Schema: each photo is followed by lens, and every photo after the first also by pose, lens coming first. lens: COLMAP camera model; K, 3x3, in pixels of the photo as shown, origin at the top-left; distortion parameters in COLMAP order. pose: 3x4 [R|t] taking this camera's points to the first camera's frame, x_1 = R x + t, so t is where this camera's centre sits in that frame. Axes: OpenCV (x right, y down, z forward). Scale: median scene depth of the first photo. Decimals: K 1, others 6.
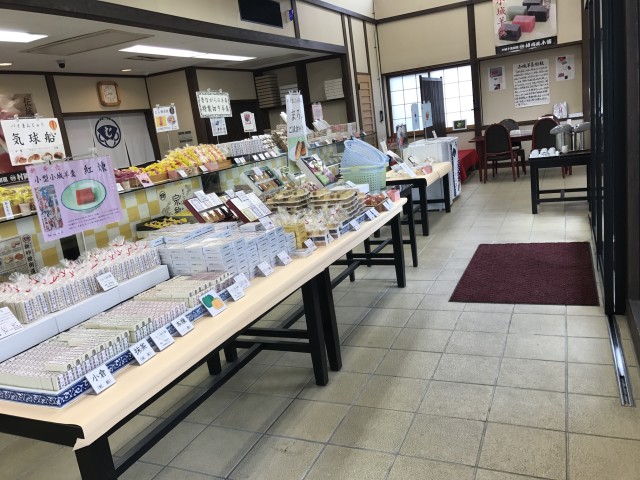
lens RADIAL K [[528.8, 0, 320.0], [0, 528.8, 239.7], [0, 0, 1]] dist [0.012721, -0.006409]
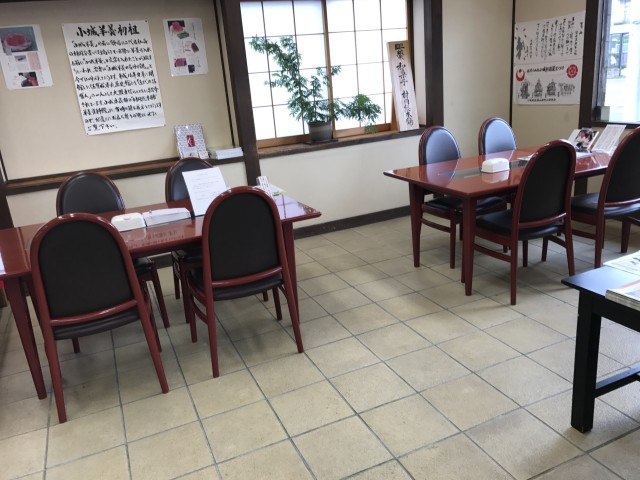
lens RADIAL K [[528.8, 0, 319.0], [0, 528.8, 240.0], [0, 0, 1]] dist [0.012721, -0.006409]
pose [[0.672922, -0.147853, 0.724787, 0.188269], [0.159585, 0.985764, 0.052926, -0.167534], [-0.722294, 0.080051, 0.686937, 0.618628]]
